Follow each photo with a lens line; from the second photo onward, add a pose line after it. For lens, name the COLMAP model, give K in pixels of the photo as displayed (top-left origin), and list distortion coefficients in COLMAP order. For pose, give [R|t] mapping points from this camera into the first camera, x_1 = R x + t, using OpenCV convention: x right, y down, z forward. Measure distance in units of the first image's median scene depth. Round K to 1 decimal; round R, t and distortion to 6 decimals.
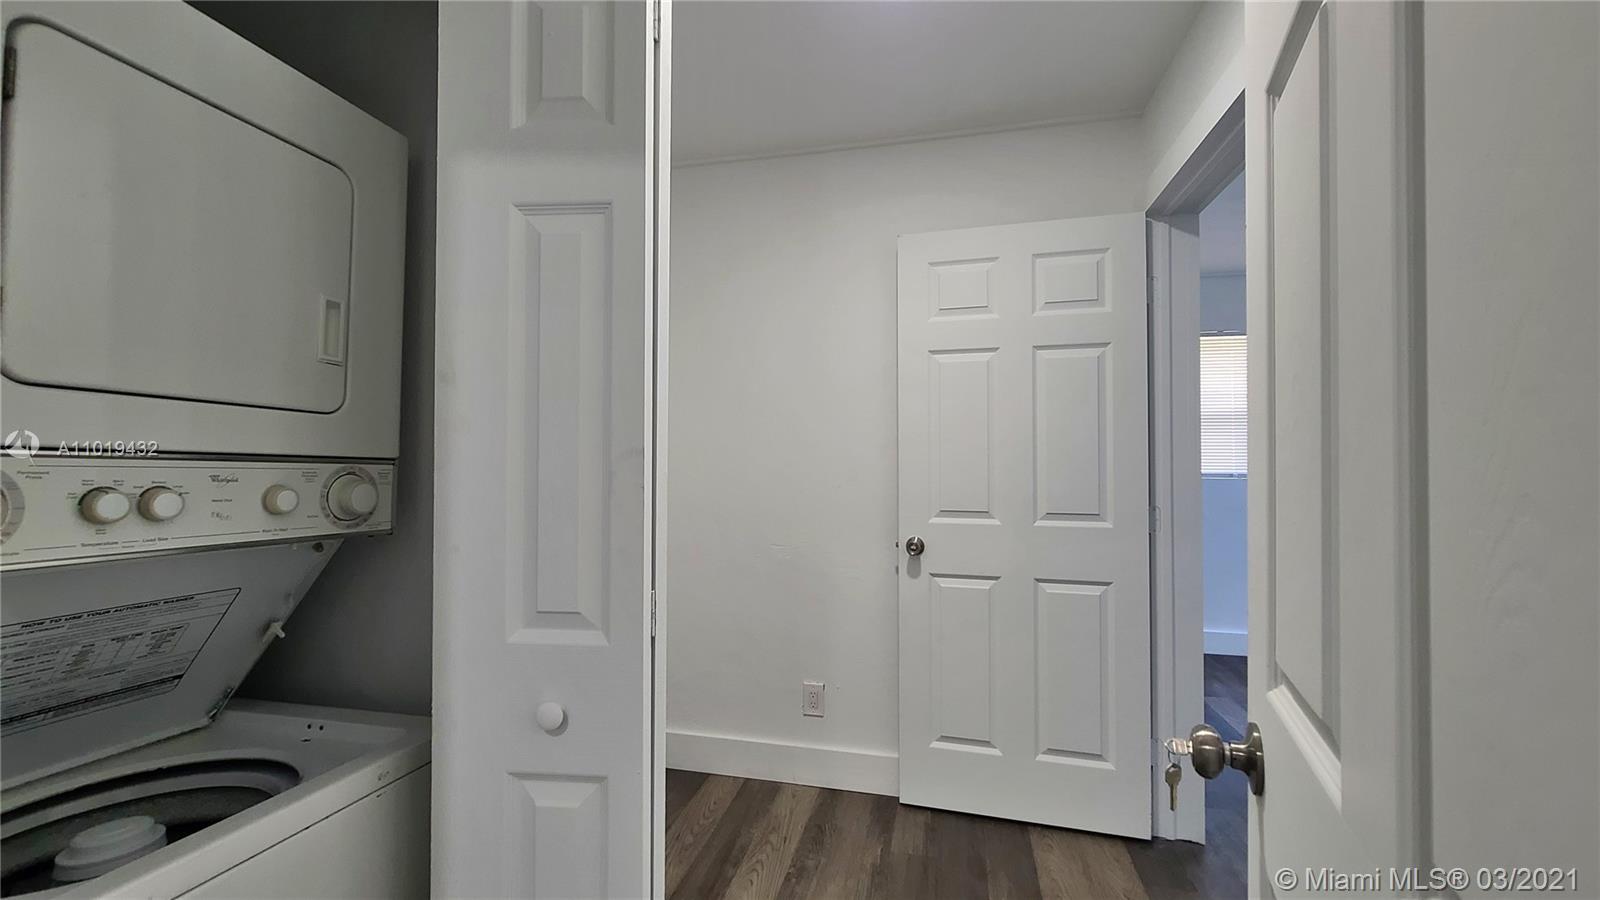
lens RADIAL K [[658.4, 0, 795.3], [0, 658.4, 446.9], [0, 0, 1]] dist [0.001633, 0.000043]
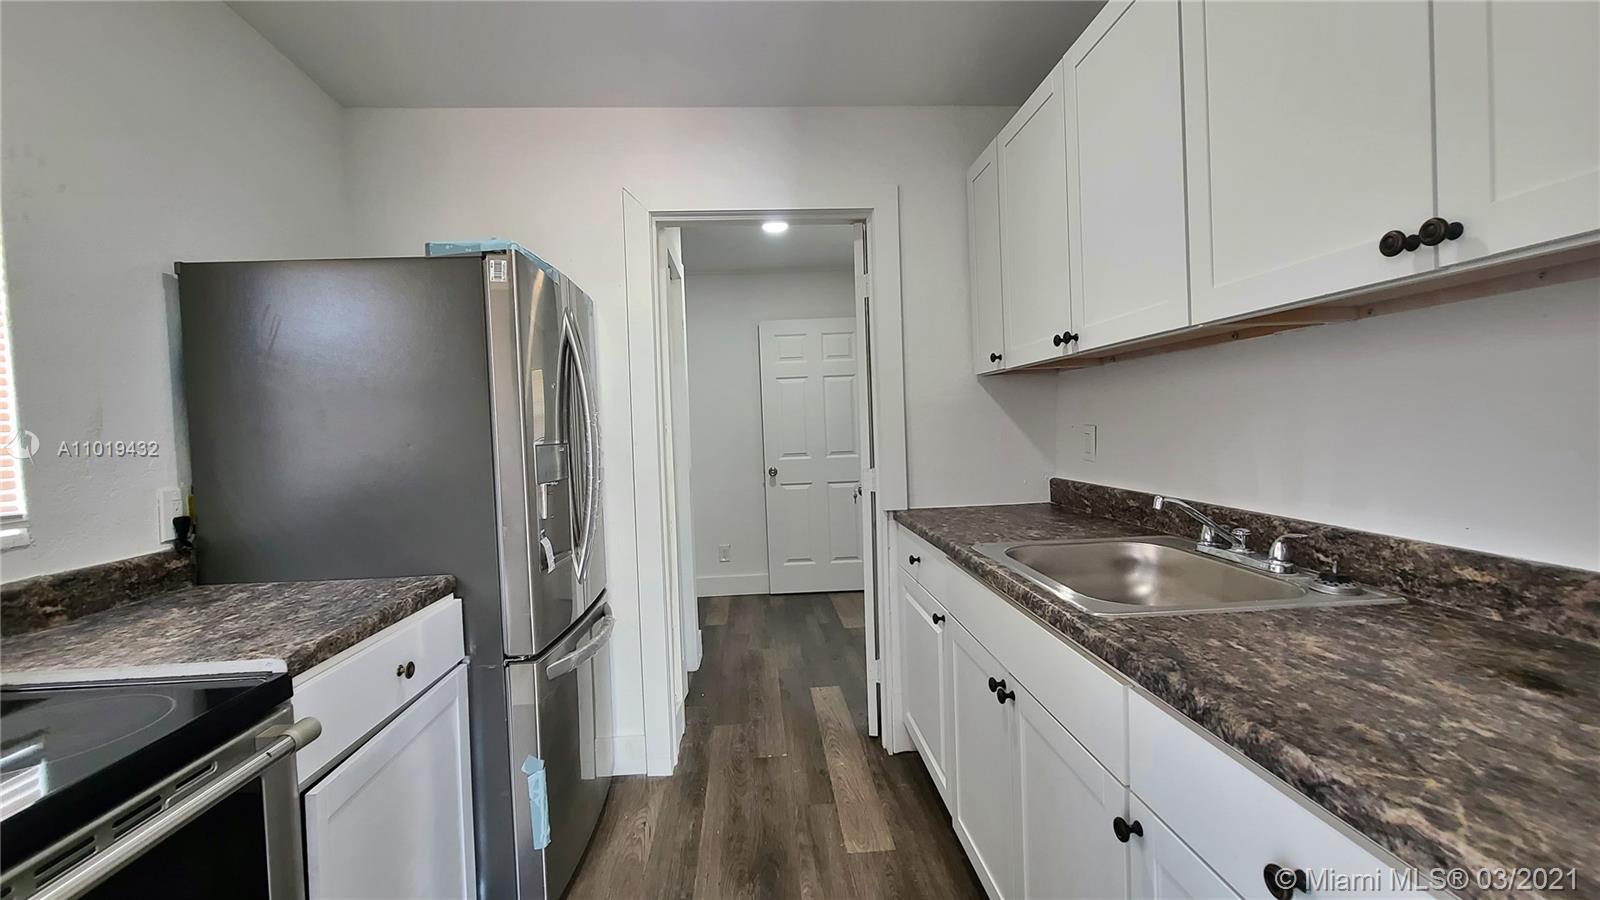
lens RADIAL K [[657.7, 0, 794.0], [0, 657.7, 448.5], [0, 0, 1]] dist [-0.000187, 0.000160]
pose [[0.955521, -0.046644, 0.291210, -0.373434], [0.034668, 0.998333, 0.046152, -0.017562], [-0.292878, -0.034004, 0.955545, -1.053424]]
